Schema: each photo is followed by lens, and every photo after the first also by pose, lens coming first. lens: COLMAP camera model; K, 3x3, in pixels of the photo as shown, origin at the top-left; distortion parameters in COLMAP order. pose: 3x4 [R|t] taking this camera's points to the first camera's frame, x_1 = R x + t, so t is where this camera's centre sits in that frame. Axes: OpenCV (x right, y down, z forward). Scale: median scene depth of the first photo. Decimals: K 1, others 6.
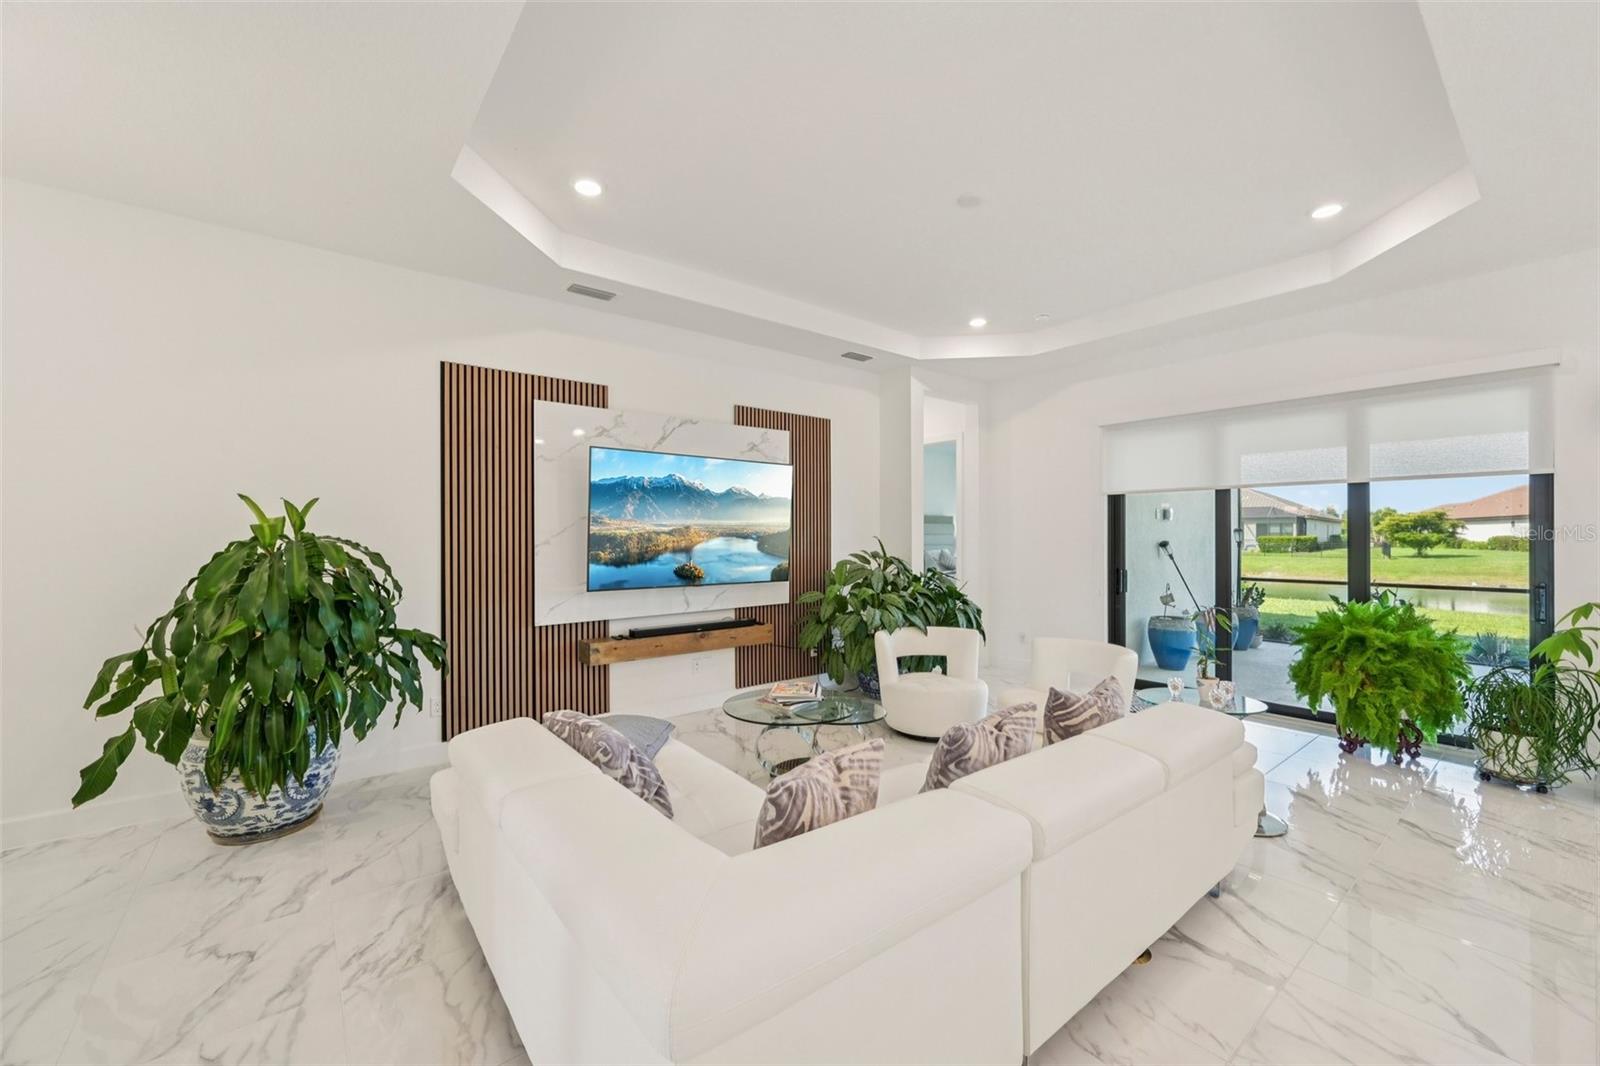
lens RADIAL K [[633.3, 0, 802.5], [0, 633.3, 539.0], [0, 0, 1]] dist [-0.000222, 0.000723]
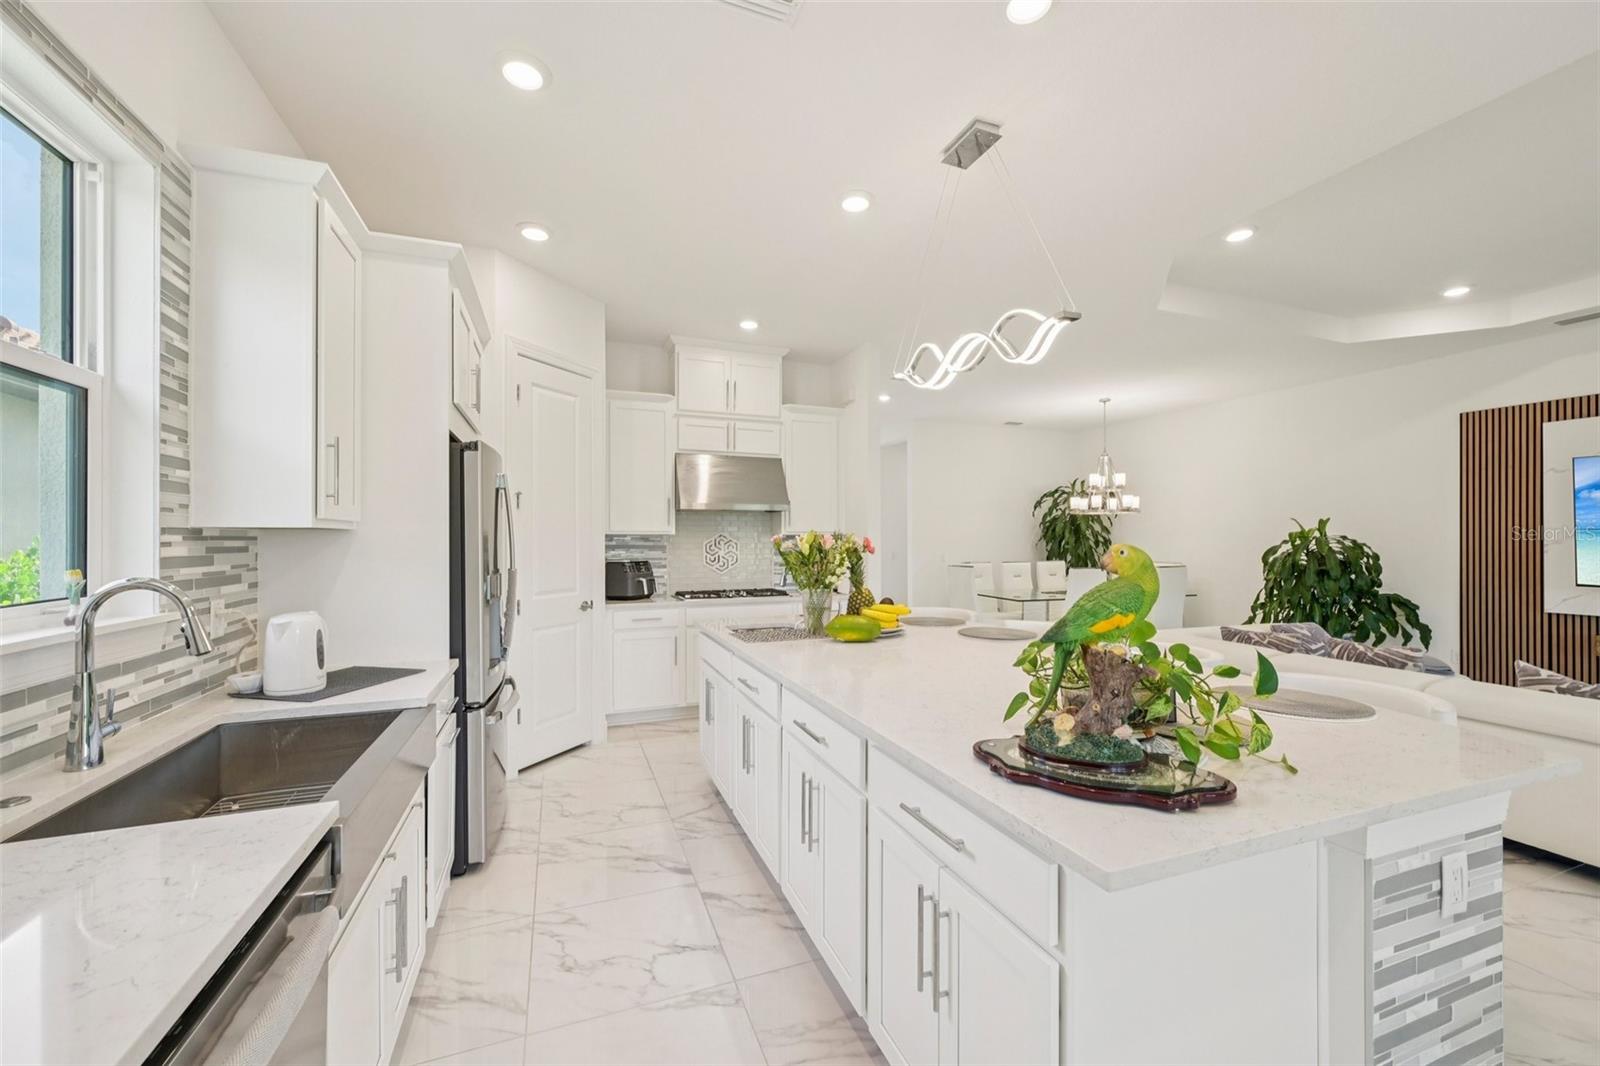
lens RADIAL K [[633.3, 0, 802.5], [0, 633.3, 539.0], [0, 0, 1]] dist [-0.000222, 0.000723]
pose [[-0.303744, 0.001285, -0.952753, 1.523188], [-0.000896, 0.999998, 0.001634, -0.000488], [0.952753, 0.001350, -0.303742, 0.036833]]
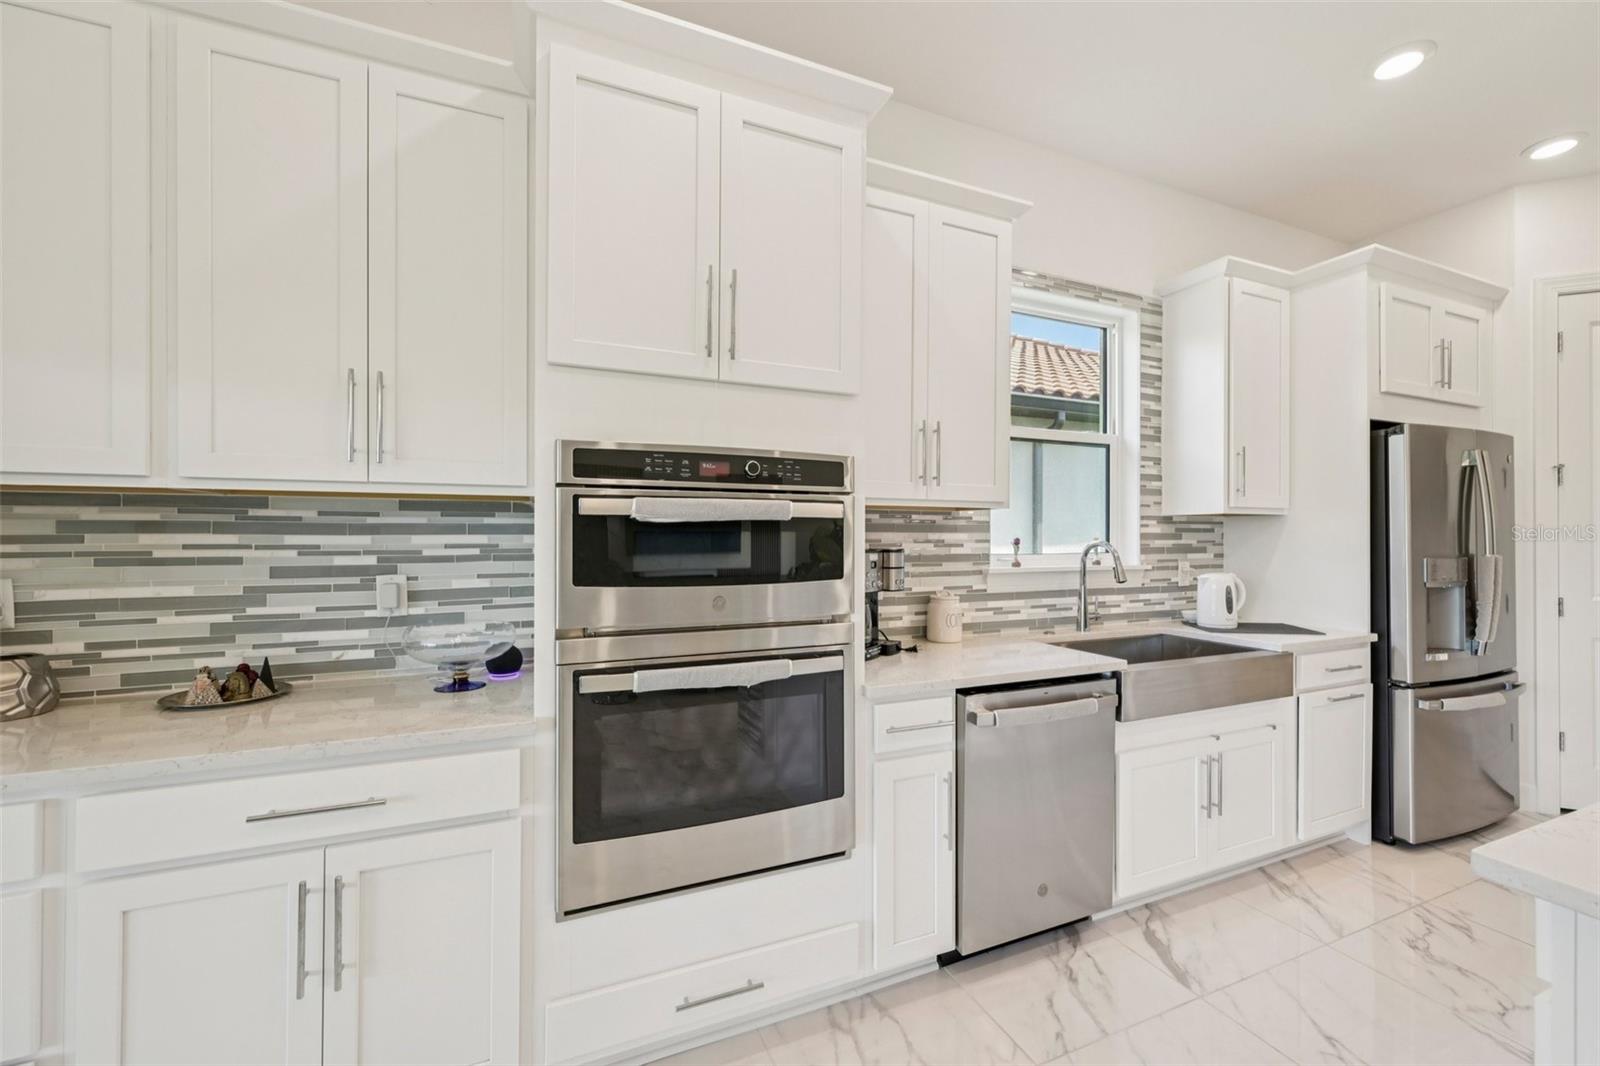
lens RADIAL K [[629.2, 0, 800.3], [0, 629.2, 533.4], [0, 0, 1]] dist [0.000271, 0.000052]
pose [[-0.962535, 0.002497, 0.271145, 1.408076], [0.001833, 0.999995, -0.002701, 0.018975], [-0.271150, -0.002103, -0.962535, 0.397625]]
